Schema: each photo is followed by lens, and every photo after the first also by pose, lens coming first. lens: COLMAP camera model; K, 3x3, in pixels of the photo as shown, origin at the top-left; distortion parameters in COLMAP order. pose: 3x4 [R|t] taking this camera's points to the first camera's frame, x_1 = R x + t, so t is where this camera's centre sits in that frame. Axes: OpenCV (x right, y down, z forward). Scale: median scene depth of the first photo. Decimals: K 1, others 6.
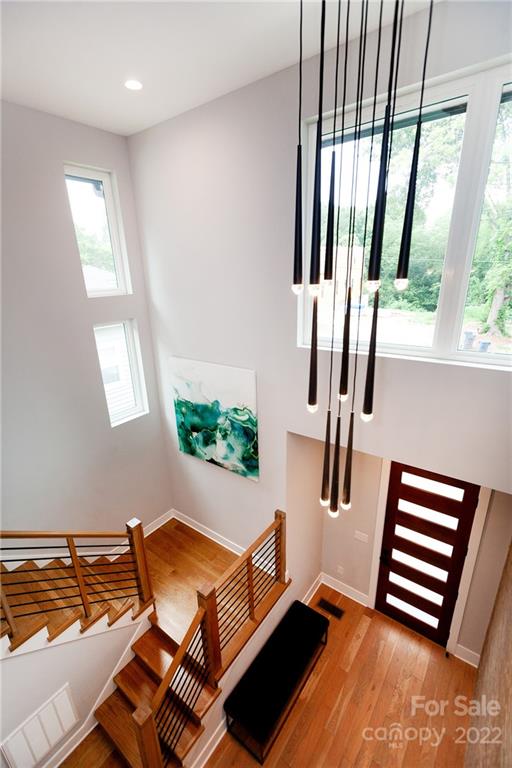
lens RADIAL K [[350.2, 0, 255.9], [0, 350.2, 380.2], [0, 0, 1]] dist [0.002813, -0.001620]
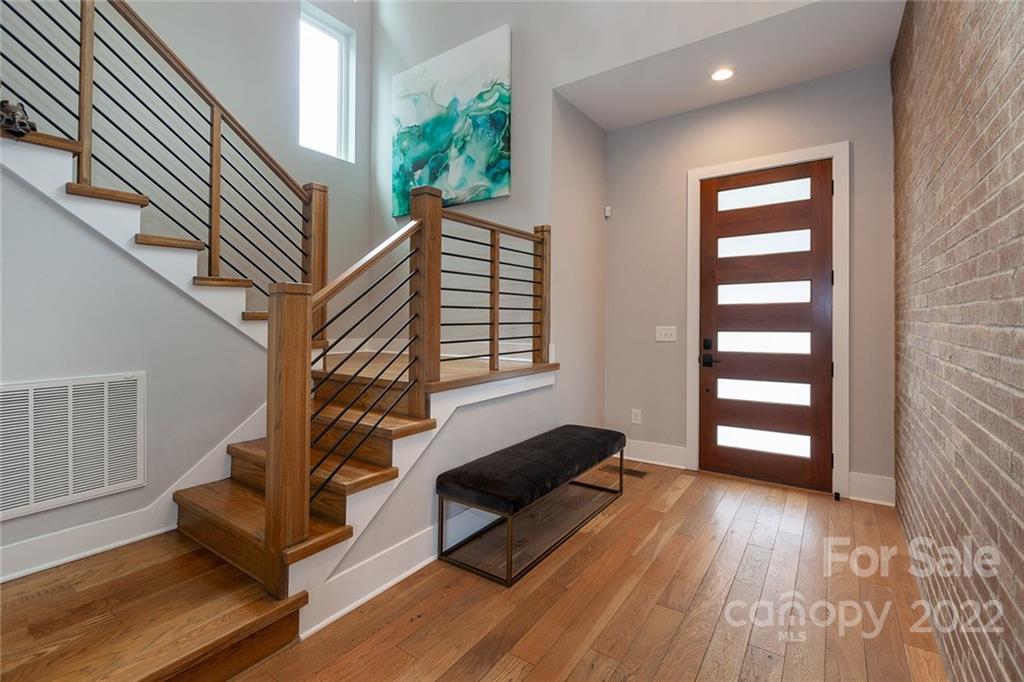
lens RADIAL K [[466.9, 0, 513.9], [0, 466.9, 334.0], [0, 0, 1]] dist [0.002813, -0.001620]
pose [[0.998558, 0.034657, 0.041004, -0.011346], [-0.018723, 0.940588, -0.339033, 0.830982], [-0.050318, 0.337776, 0.939881, 0.243153]]
